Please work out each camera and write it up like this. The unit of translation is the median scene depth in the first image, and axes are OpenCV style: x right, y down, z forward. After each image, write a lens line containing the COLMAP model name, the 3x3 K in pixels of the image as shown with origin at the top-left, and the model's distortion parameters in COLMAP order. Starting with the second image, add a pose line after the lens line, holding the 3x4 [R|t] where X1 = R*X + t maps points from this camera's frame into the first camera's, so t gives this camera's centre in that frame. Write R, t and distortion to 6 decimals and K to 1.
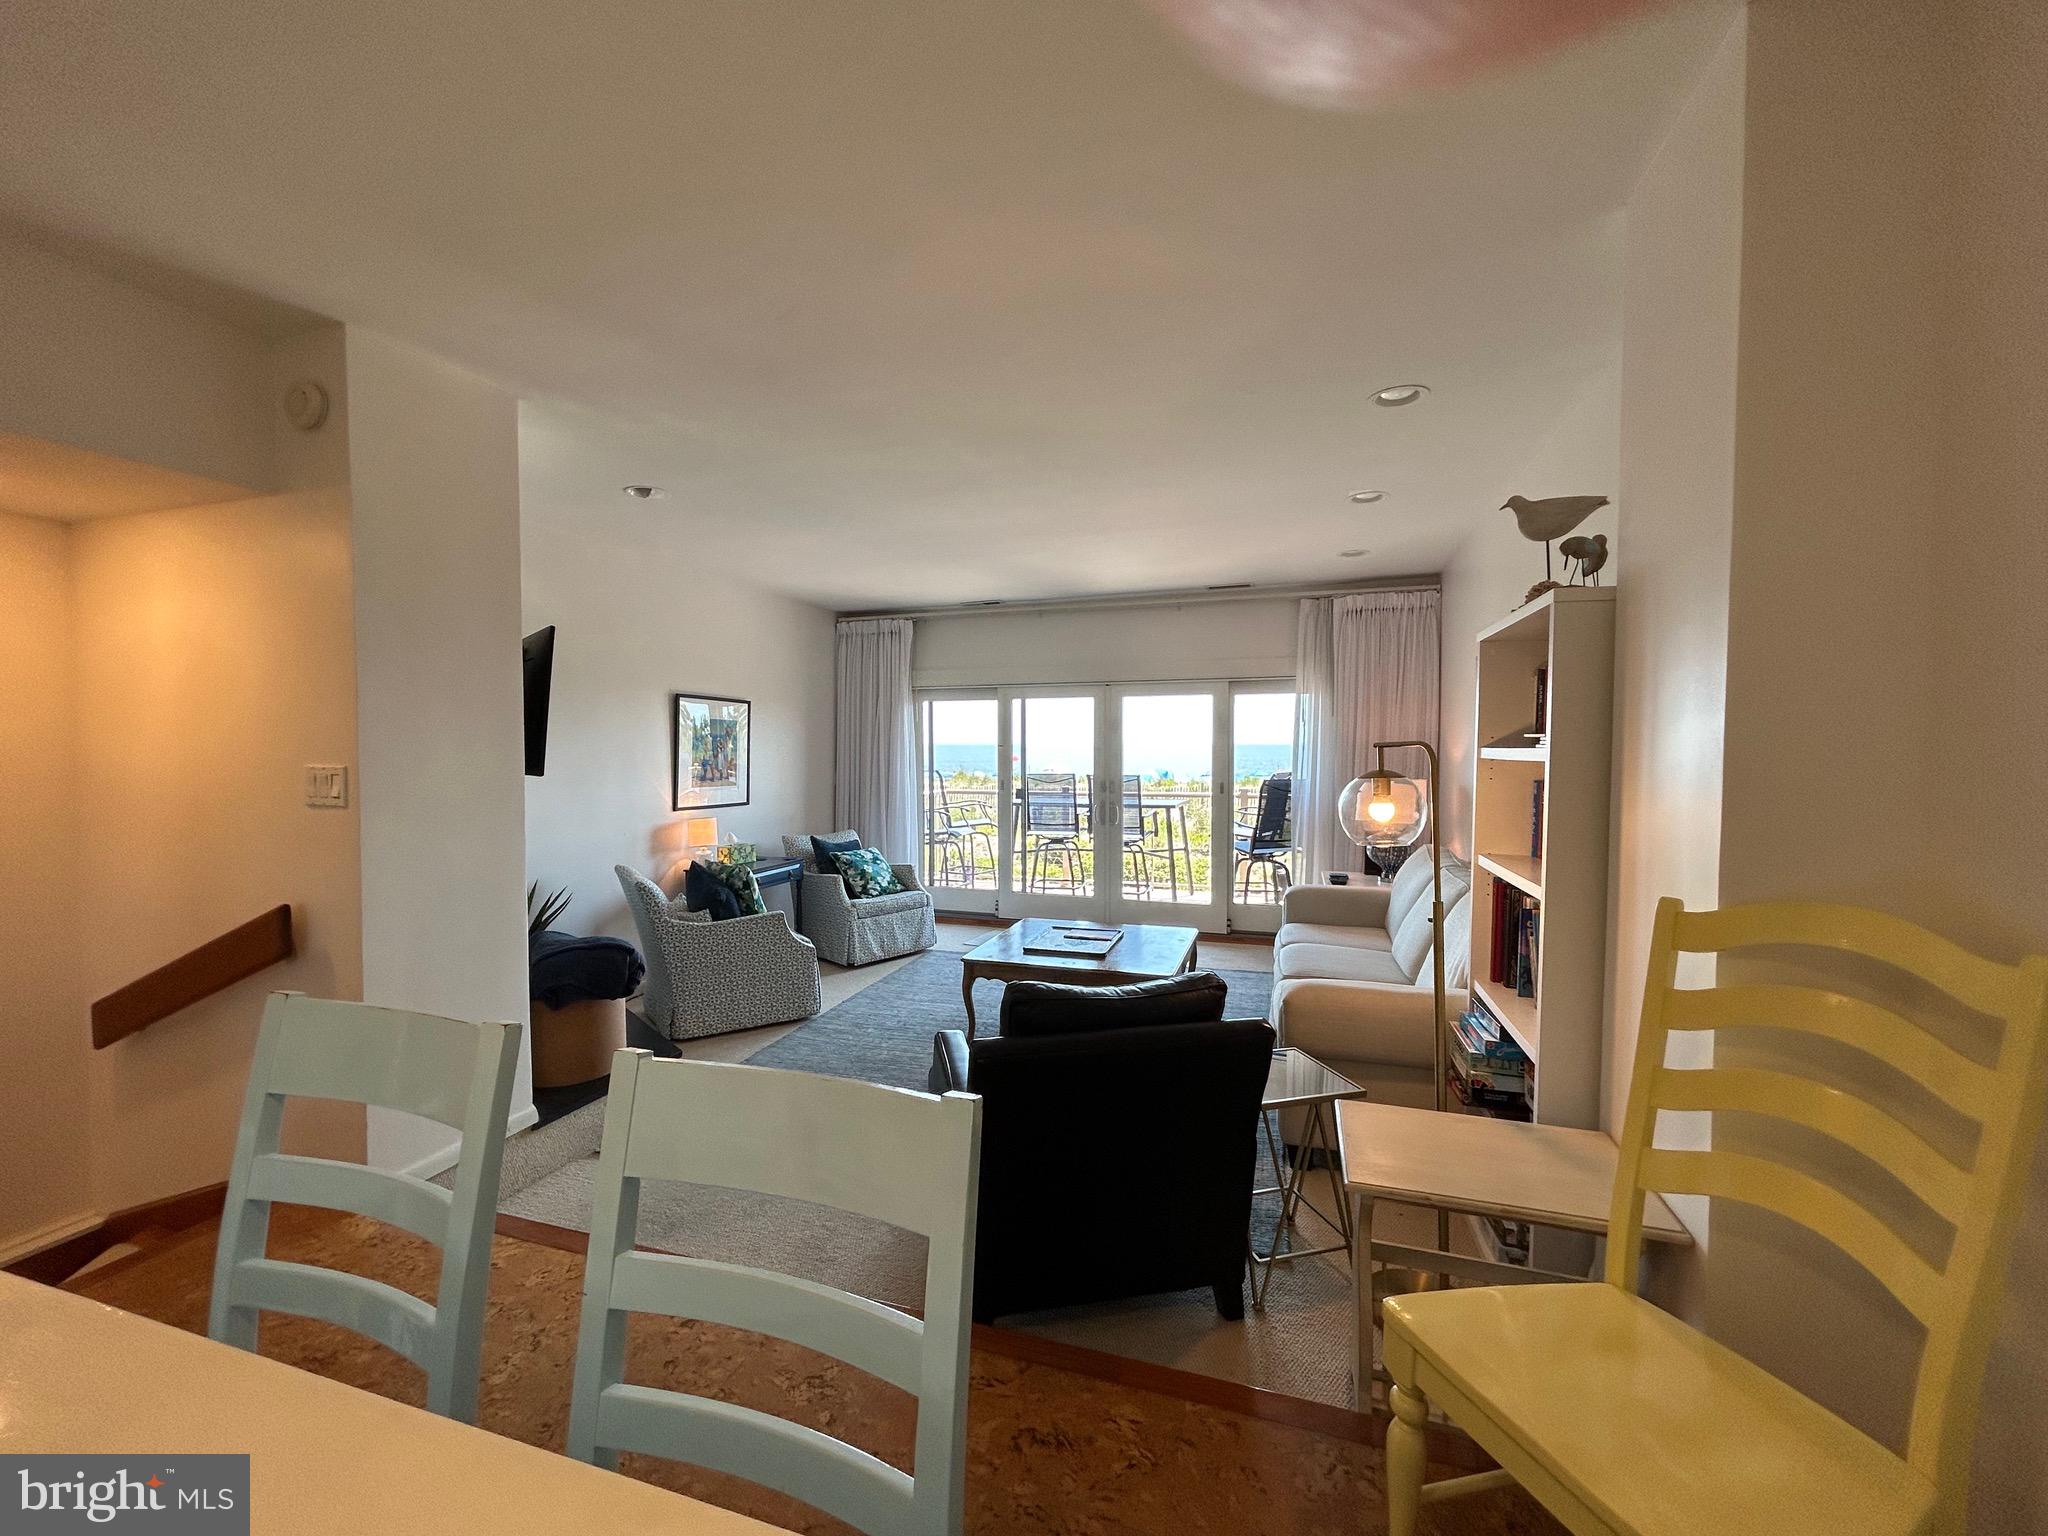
lens RADIAL K [[814.0, 0, 1024.0], [0, 814.0, 768.0], [0, 0, 1]] dist [0.000725, 0.000274]
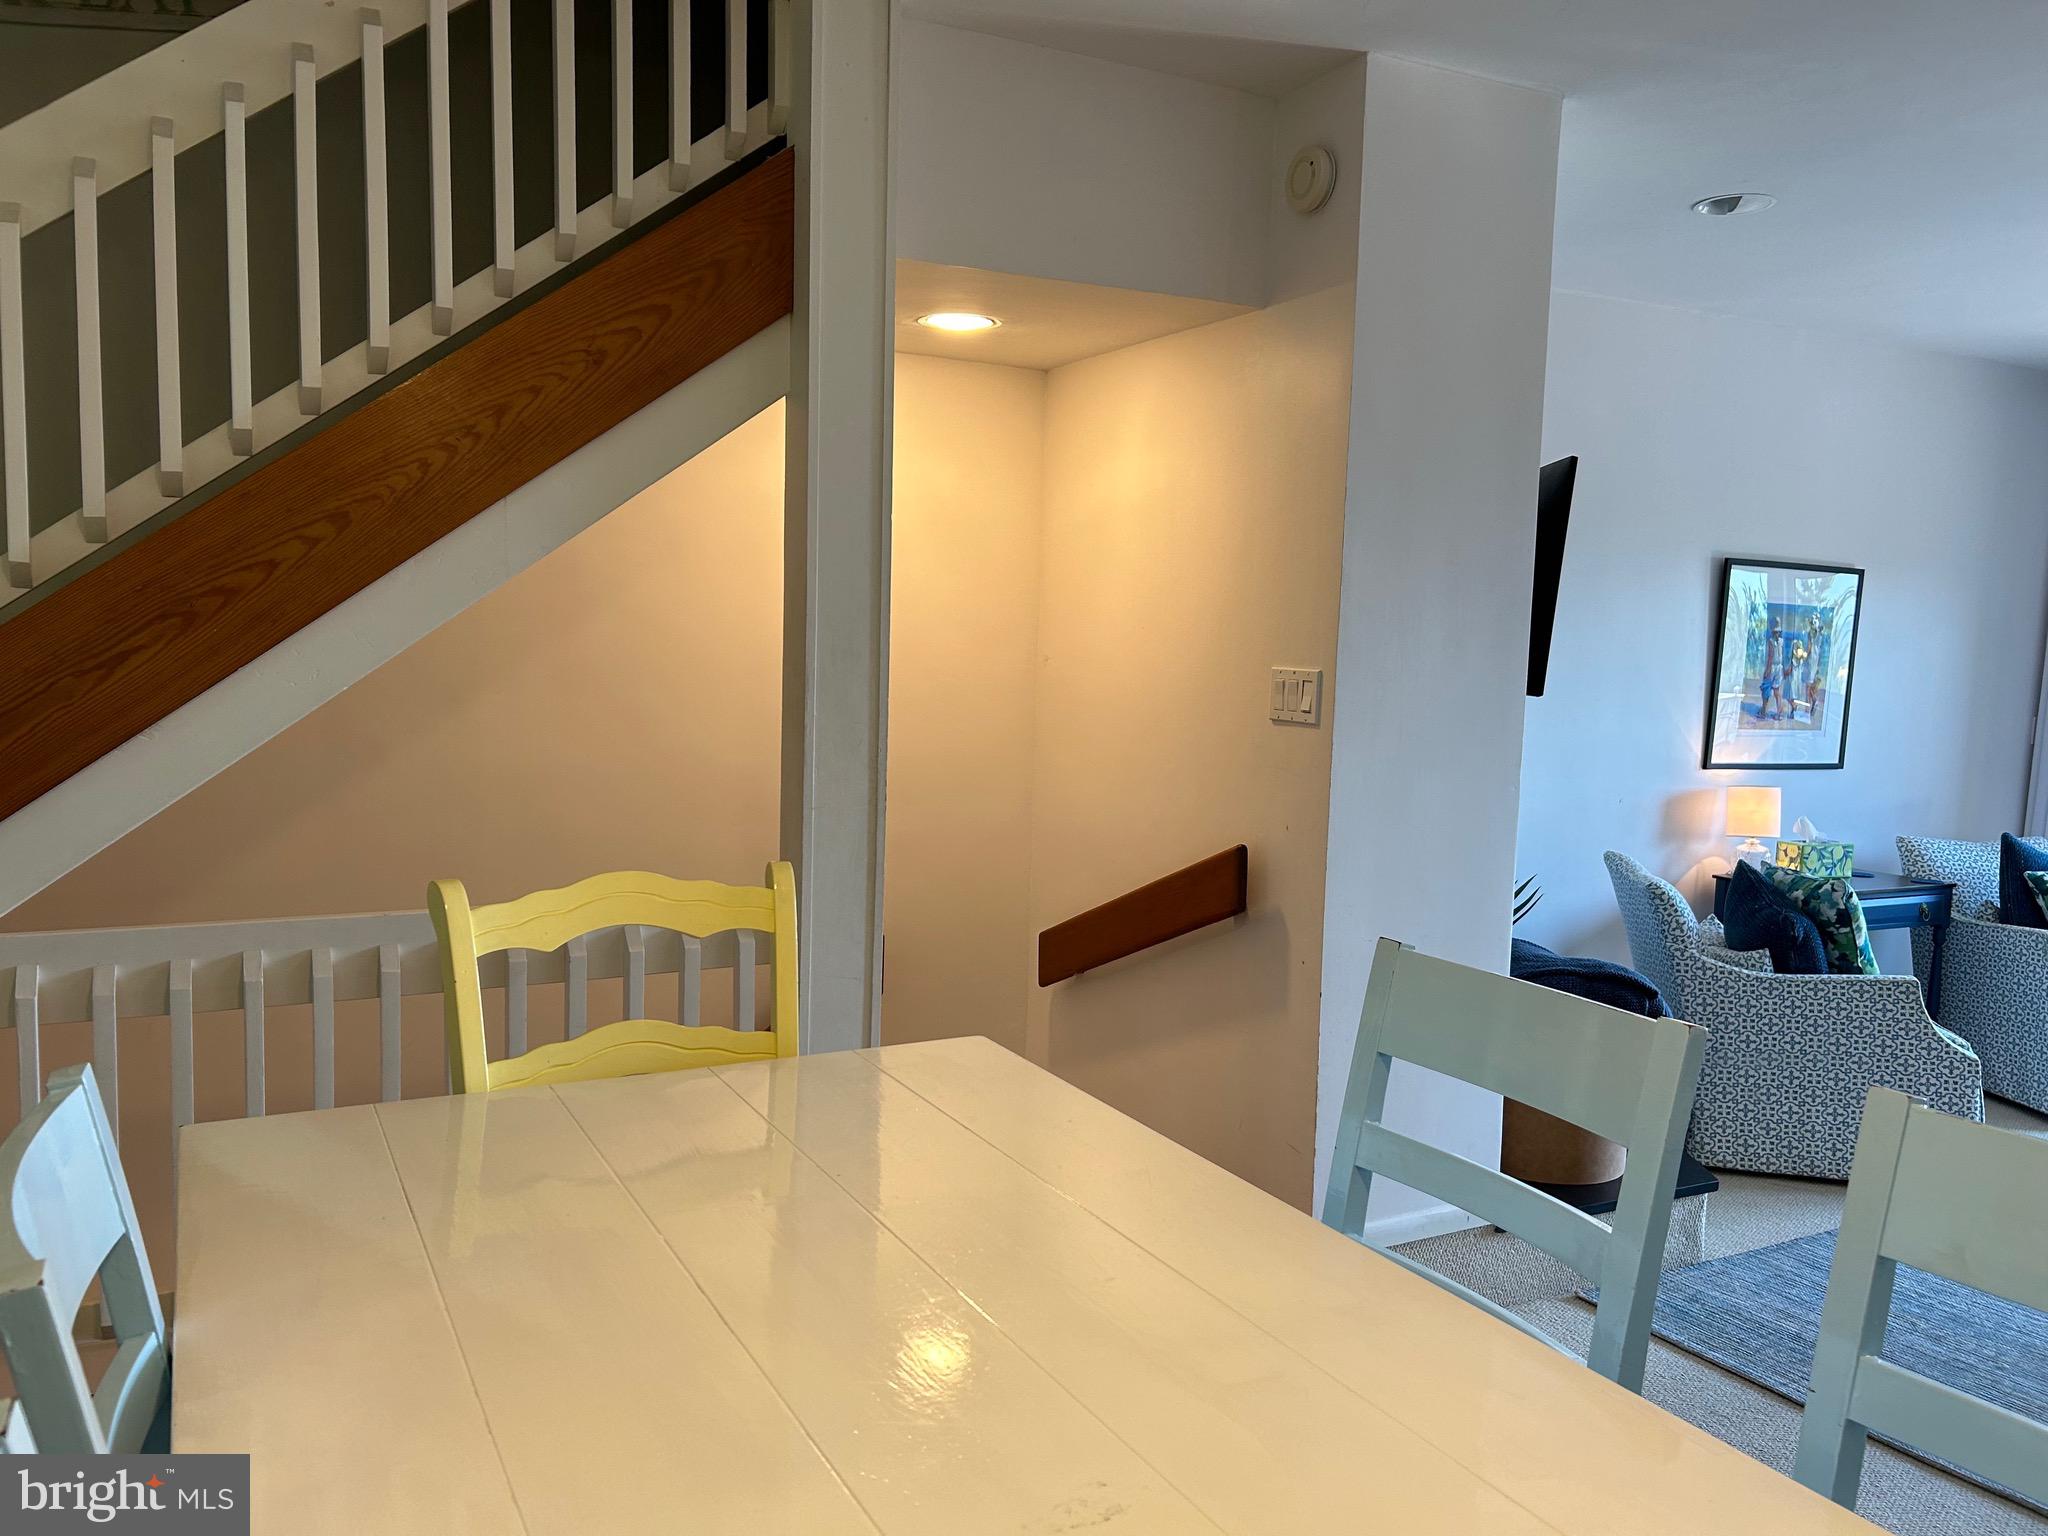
lens RADIAL K [[1560.5, 0, 1024.0], [0, 1560.5, 768.0], [0, 0, 1]] dist [0.038562, -0.002569]
pose [[0.719310, 0.081923, -0.689841, -0.021375], [-0.048306, 0.996517, 0.067973, 0.001507], [0.693007, -0.015570, 0.720762, -0.118494]]
